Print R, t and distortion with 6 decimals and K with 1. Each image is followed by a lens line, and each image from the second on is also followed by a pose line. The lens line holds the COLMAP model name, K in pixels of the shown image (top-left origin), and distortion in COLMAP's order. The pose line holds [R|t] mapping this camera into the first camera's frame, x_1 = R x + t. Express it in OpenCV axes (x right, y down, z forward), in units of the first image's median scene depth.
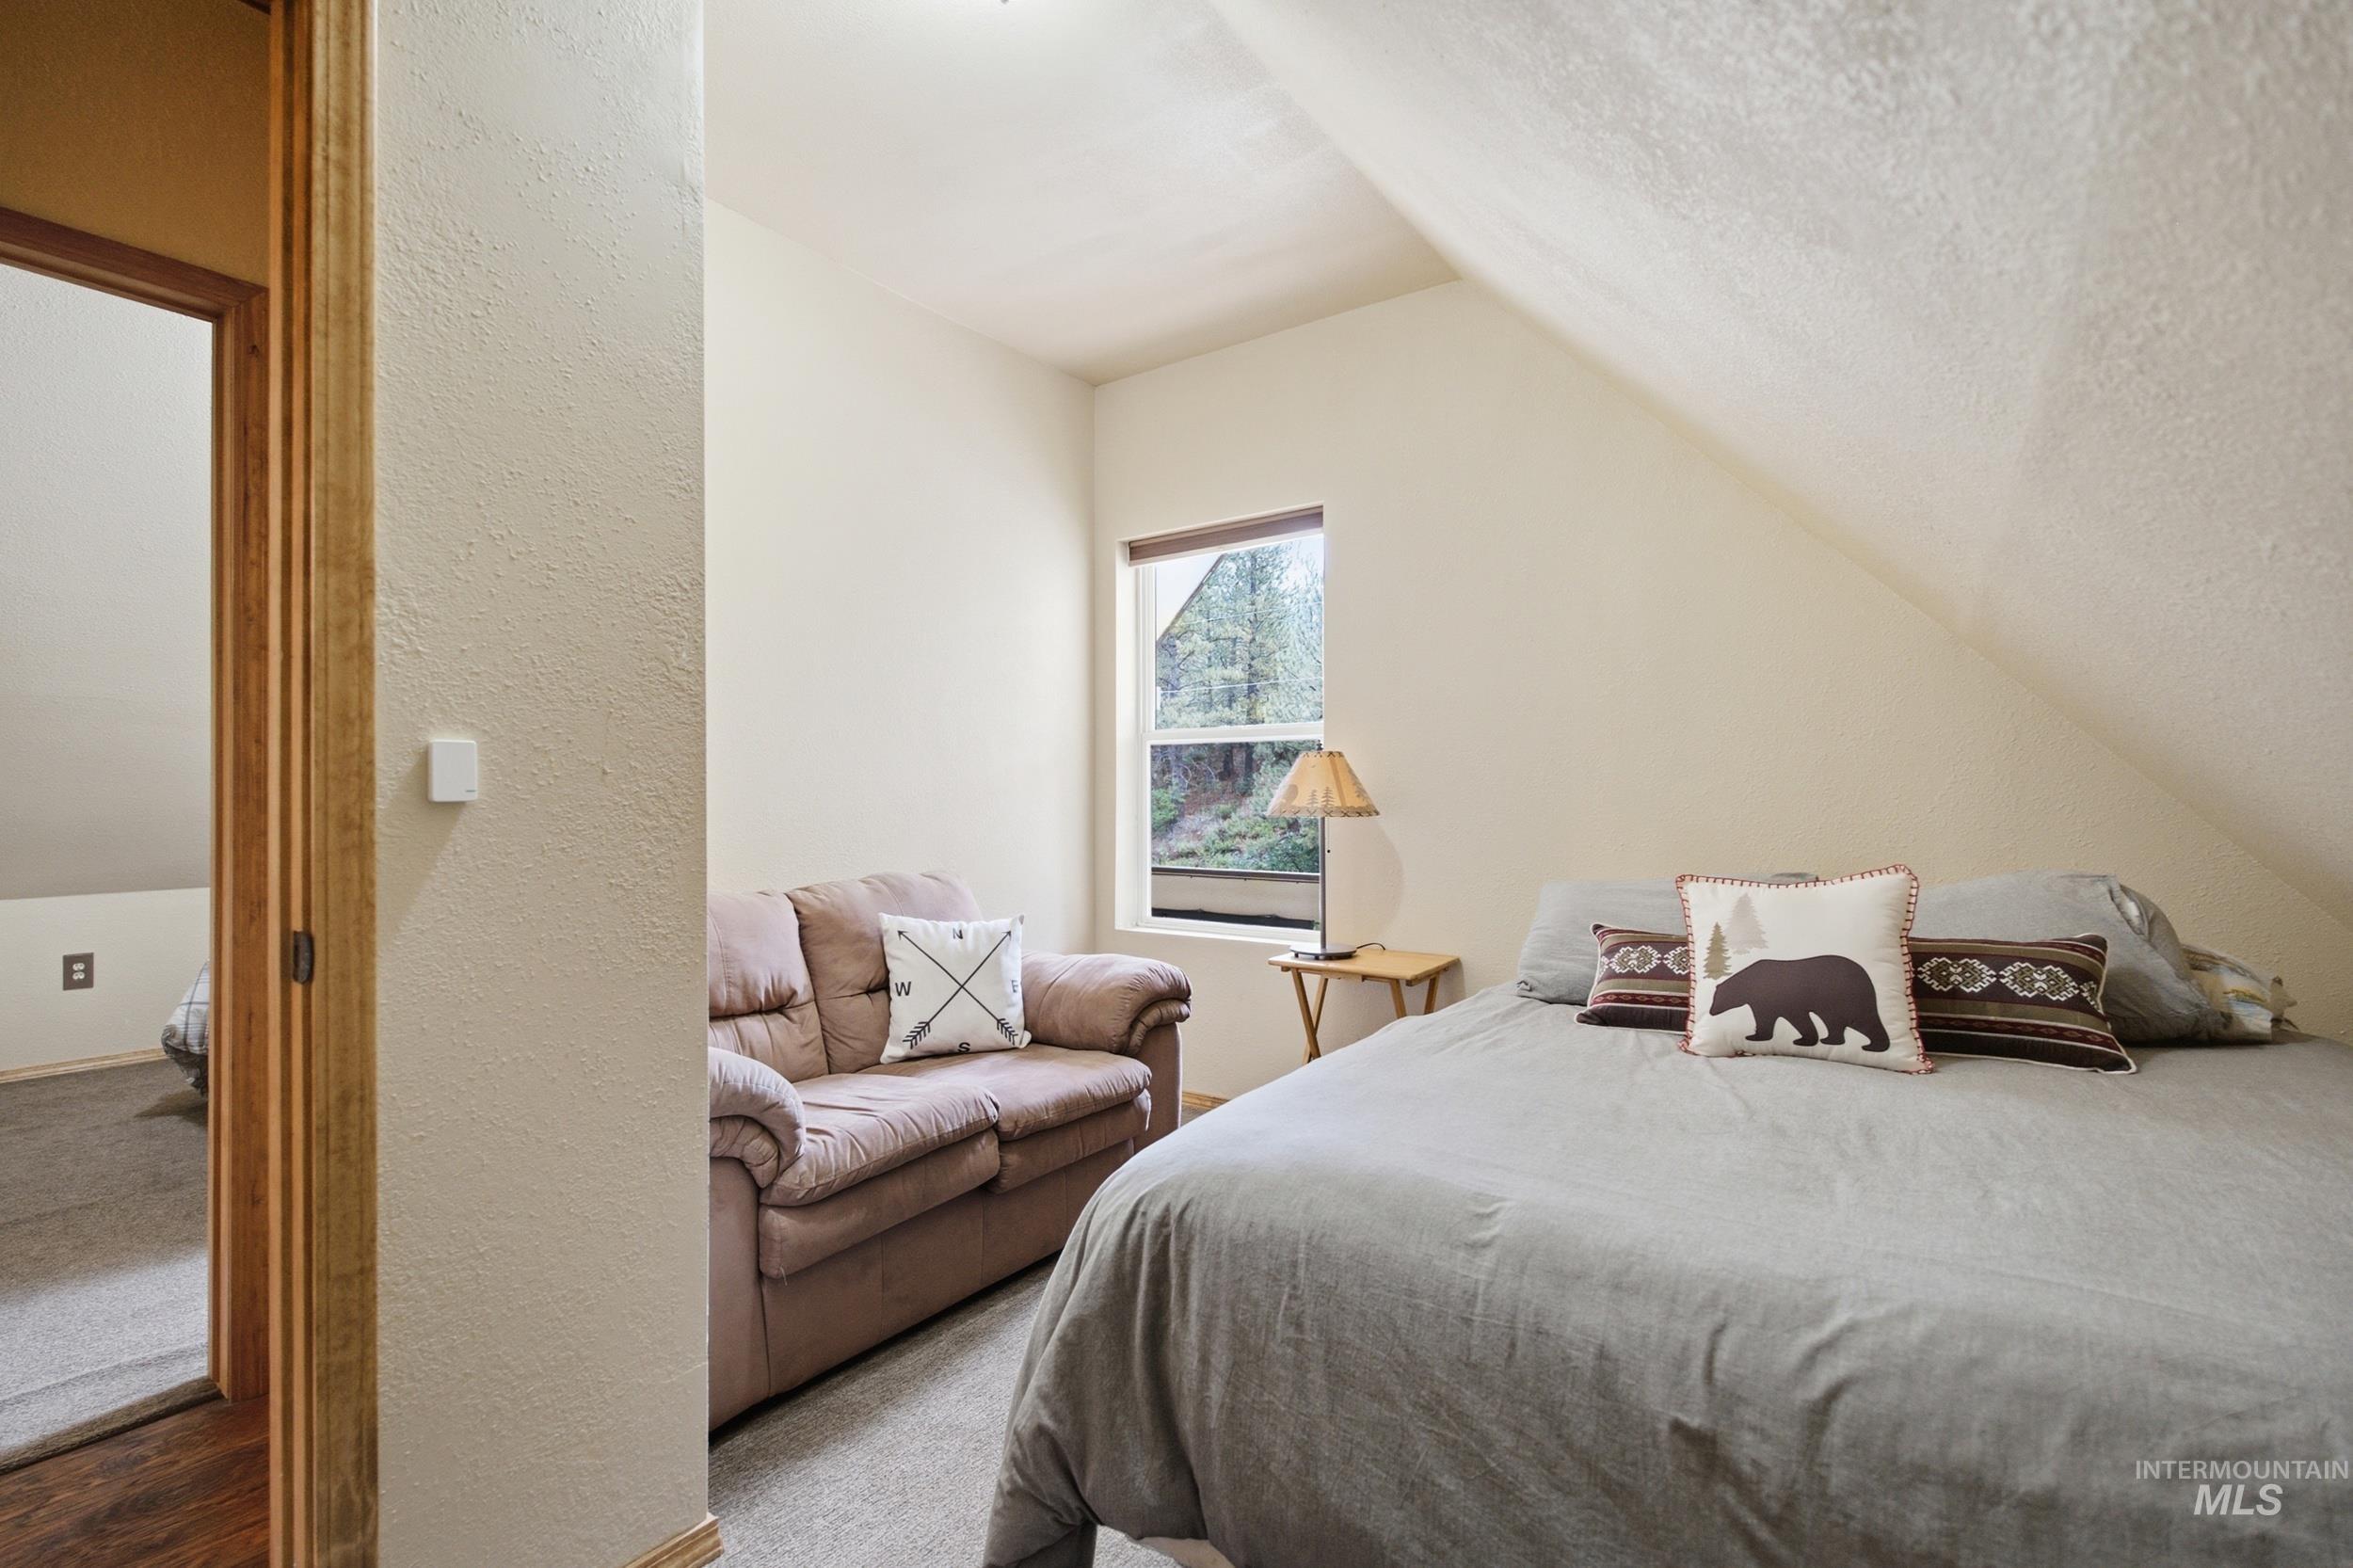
lens RADIAL K [[1055.4, 0, 1176.5], [0, 1055.4, 784.0], [0, 0, 1]] dist [-0.001093, -0.000374]
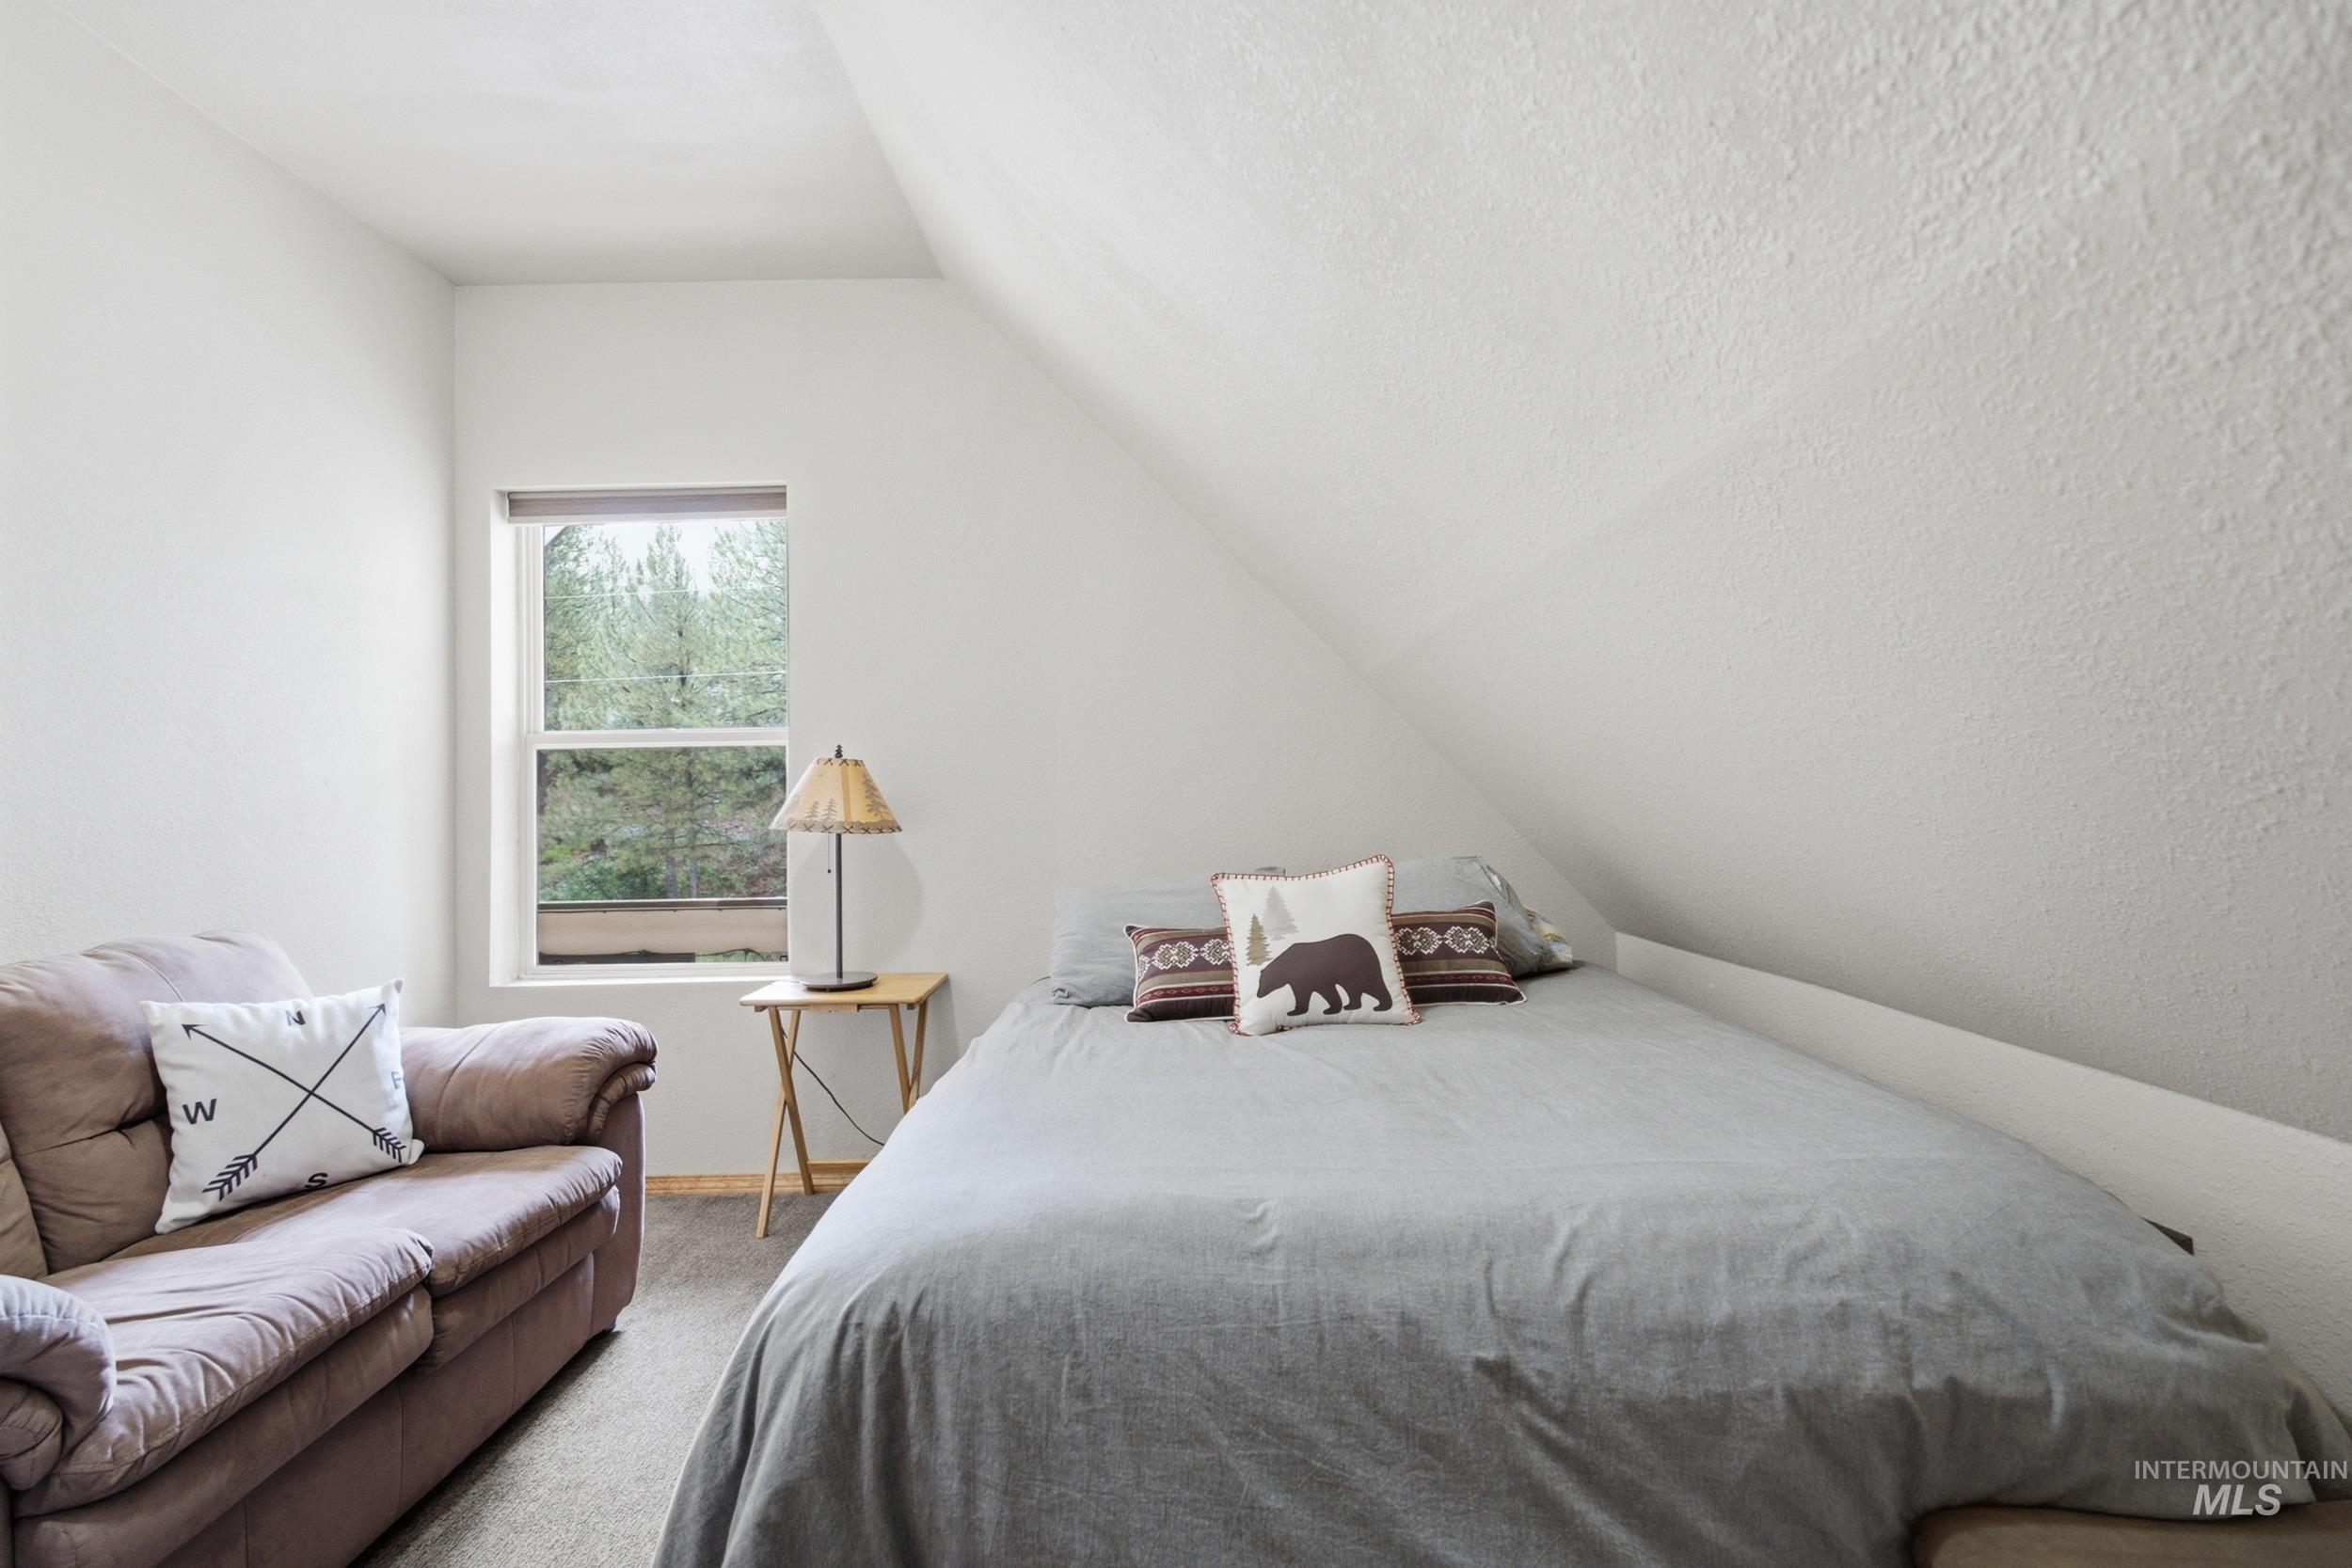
lens RADIAL K [[1071.1, 0, 1176.2], [0, 1071.1, 770.2], [0, 0, 1]] dist [-0.000147, -0.000041]
pose [[0.809054, 0.002633, 0.587729, -0.236065], [0.011880, 0.999712, -0.020832, 0.001709], [-0.587615, 0.023836, 0.808790, 0.136838]]
